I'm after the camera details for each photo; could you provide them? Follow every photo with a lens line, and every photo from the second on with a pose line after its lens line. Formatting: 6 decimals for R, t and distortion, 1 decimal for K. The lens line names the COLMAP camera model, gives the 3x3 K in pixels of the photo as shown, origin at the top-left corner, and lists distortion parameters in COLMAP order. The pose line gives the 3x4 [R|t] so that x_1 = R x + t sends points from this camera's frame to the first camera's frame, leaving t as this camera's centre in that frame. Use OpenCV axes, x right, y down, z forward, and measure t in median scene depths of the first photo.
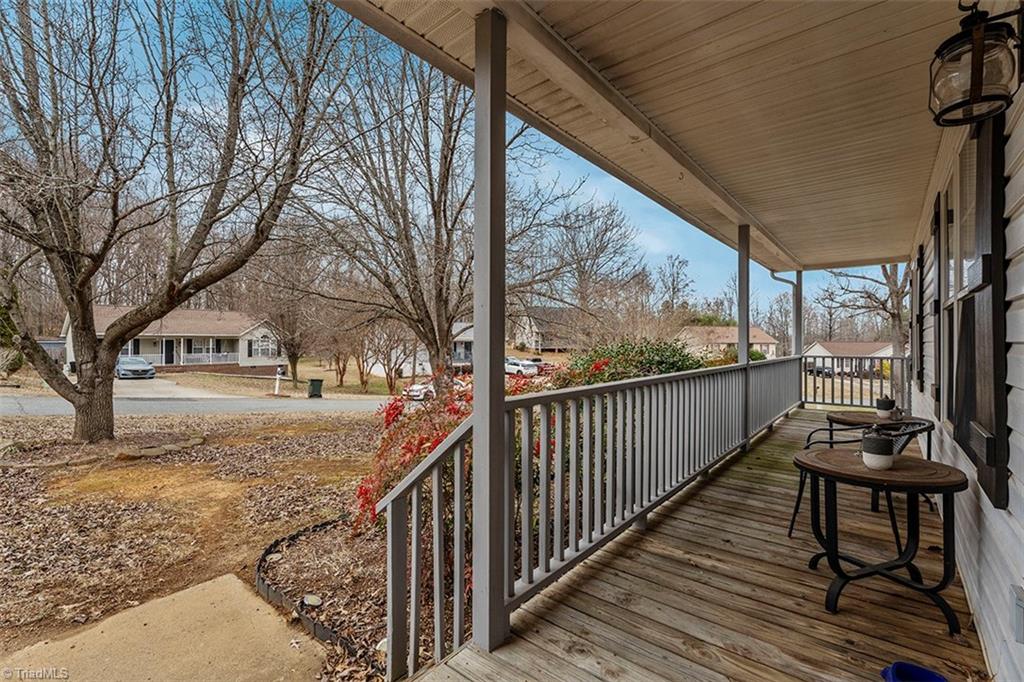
lens RADIAL K [[458.1, 0, 507.4], [0, 458.1, 339.4], [0, 0, 1]] dist [0.002745, -0.001857]
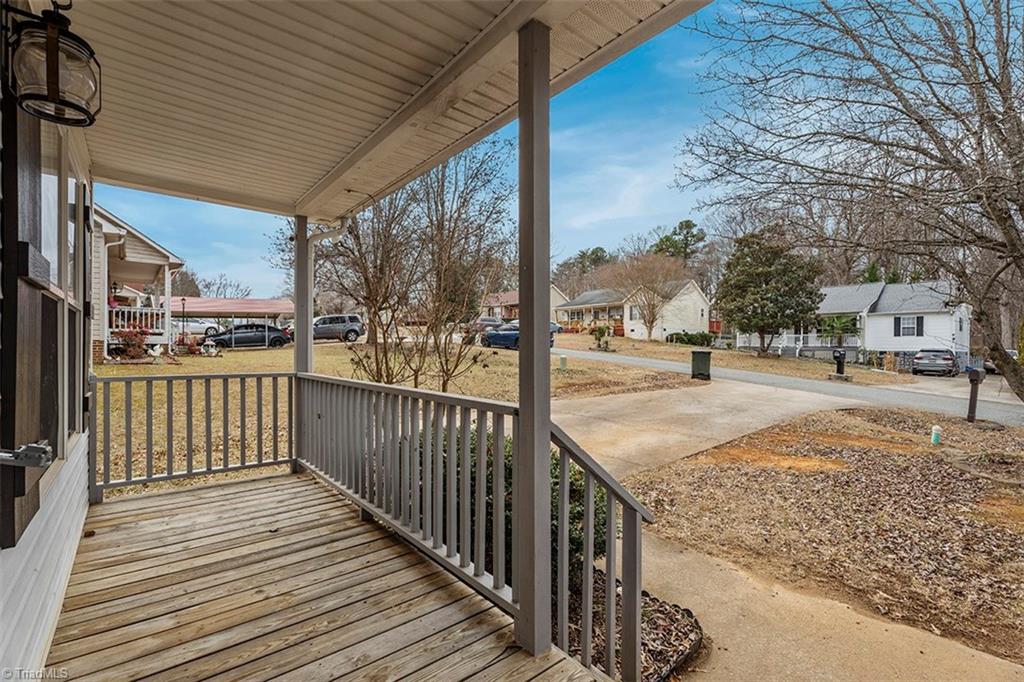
lens RADIAL K [[458.1, 0, 511.1], [0, 458.1, 347.5], [0, 0, 1]] dist [0.002745, -0.001857]
pose [[-0.194309, -0.006101, -0.980921, 0.248023], [-0.002671, 0.999980, -0.005691, 0.003223], [0.980937, 0.001514, -0.194321, 0.293417]]
